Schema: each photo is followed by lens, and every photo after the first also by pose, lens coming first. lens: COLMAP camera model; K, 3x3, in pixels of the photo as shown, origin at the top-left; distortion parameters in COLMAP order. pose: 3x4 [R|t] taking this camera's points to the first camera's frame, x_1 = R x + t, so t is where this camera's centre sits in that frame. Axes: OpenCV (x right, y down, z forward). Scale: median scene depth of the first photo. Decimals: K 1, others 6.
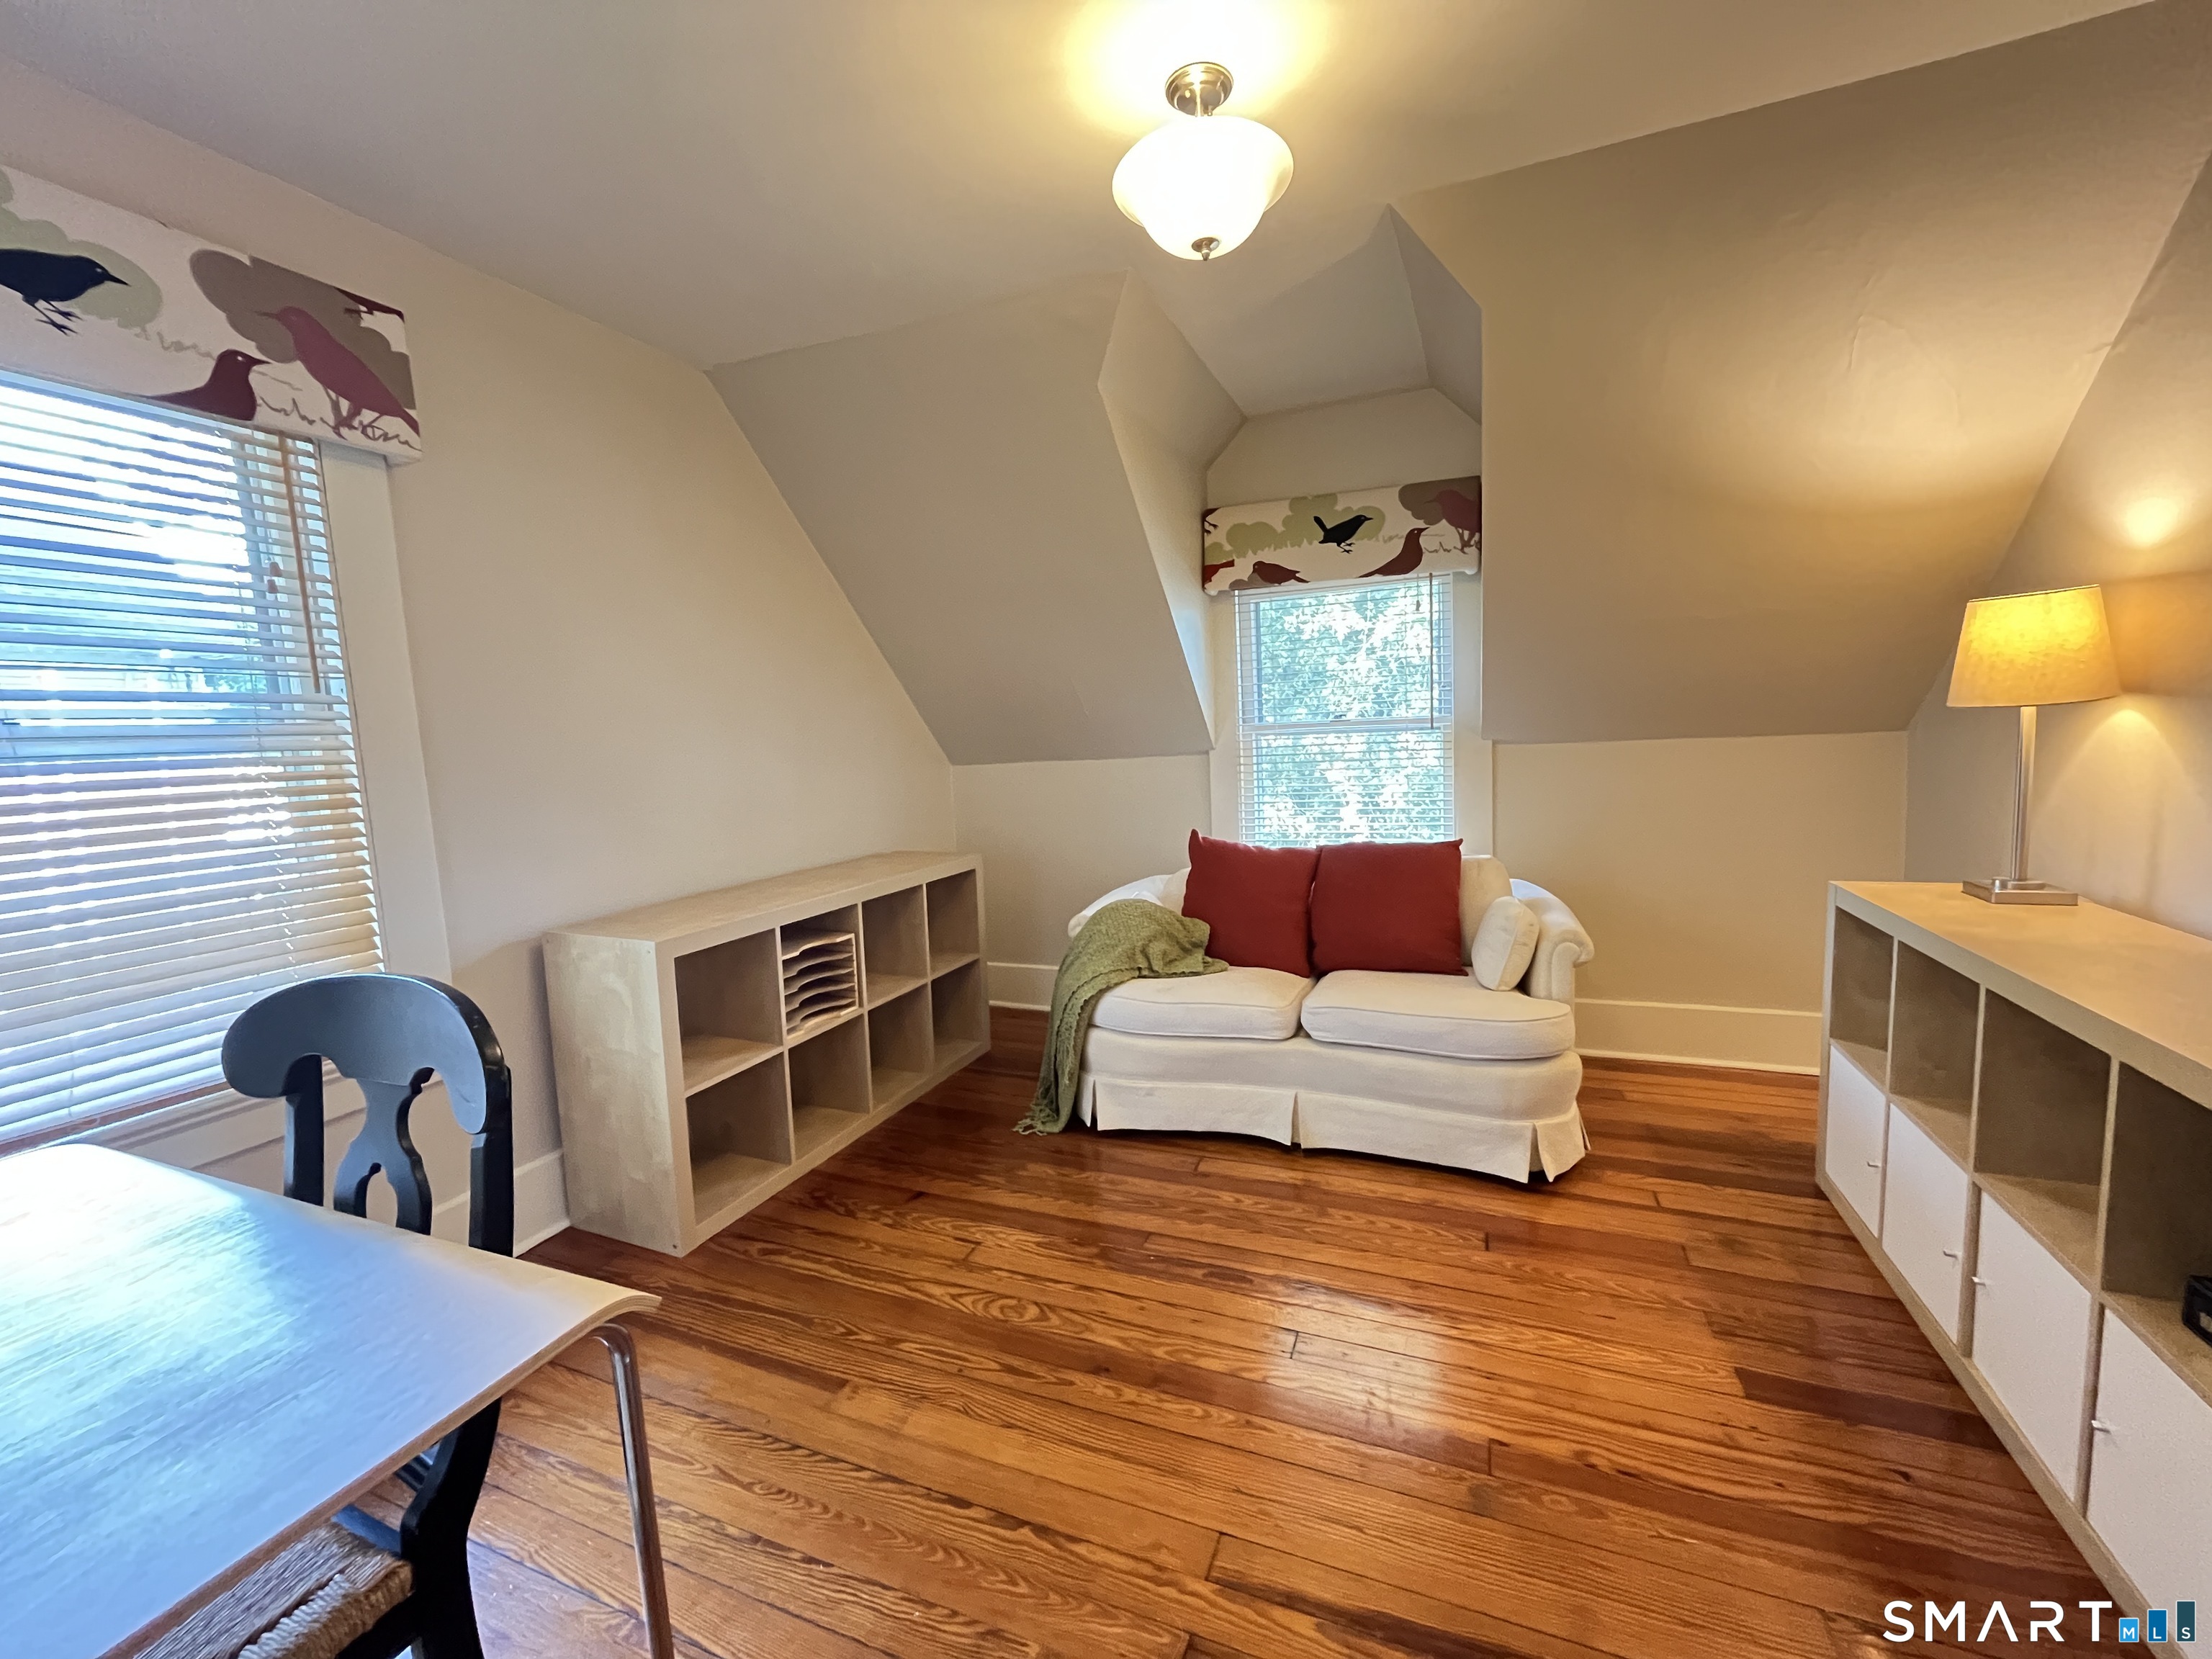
lens RADIAL K [[898.7, 0, 1110.4], [0, 898.7, 829.0], [0, 0, 1]] dist [-0.004095, -0.000112]
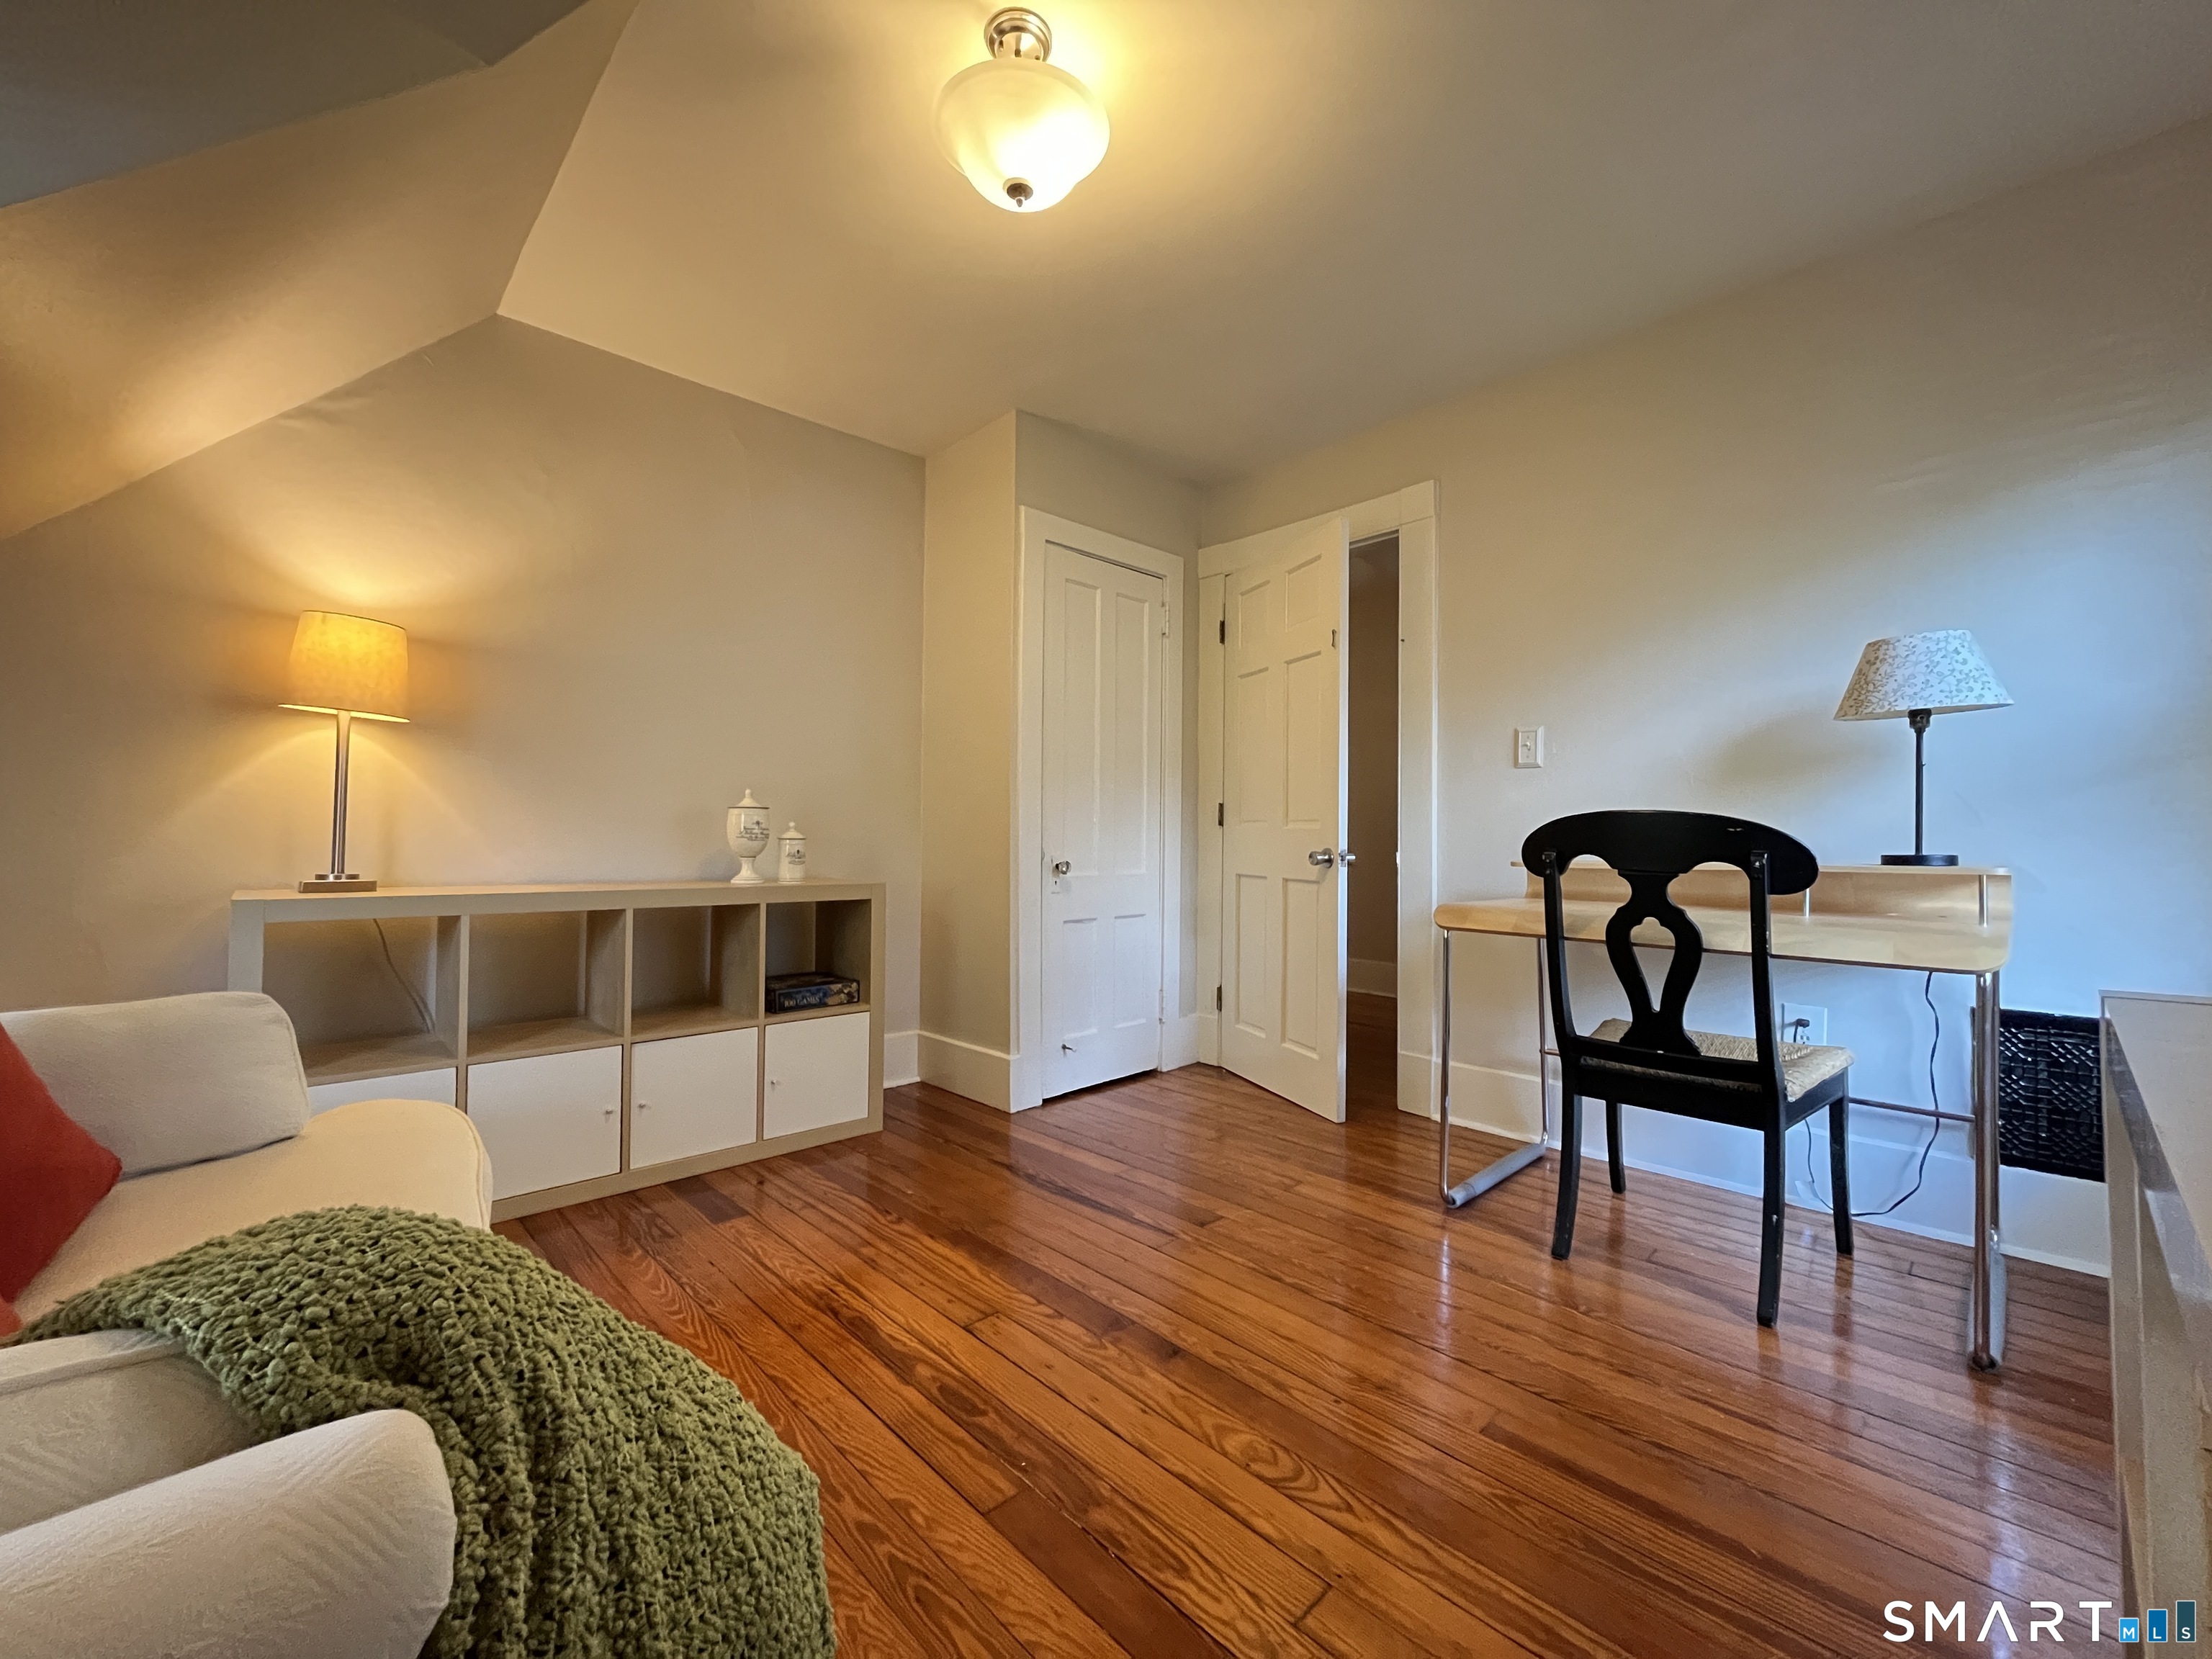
lens RADIAL K [[898.7, 0, 1105.1], [0, 898.7, 823.9], [0, 0, 1]] dist [-0.004095, -0.000112]
pose [[-0.913918, 0.048467, 0.402995, -0.335084], [0.078255, 0.995258, 0.057772, 0.004849], [-0.398284, 0.084335, -0.913377, 1.819397]]
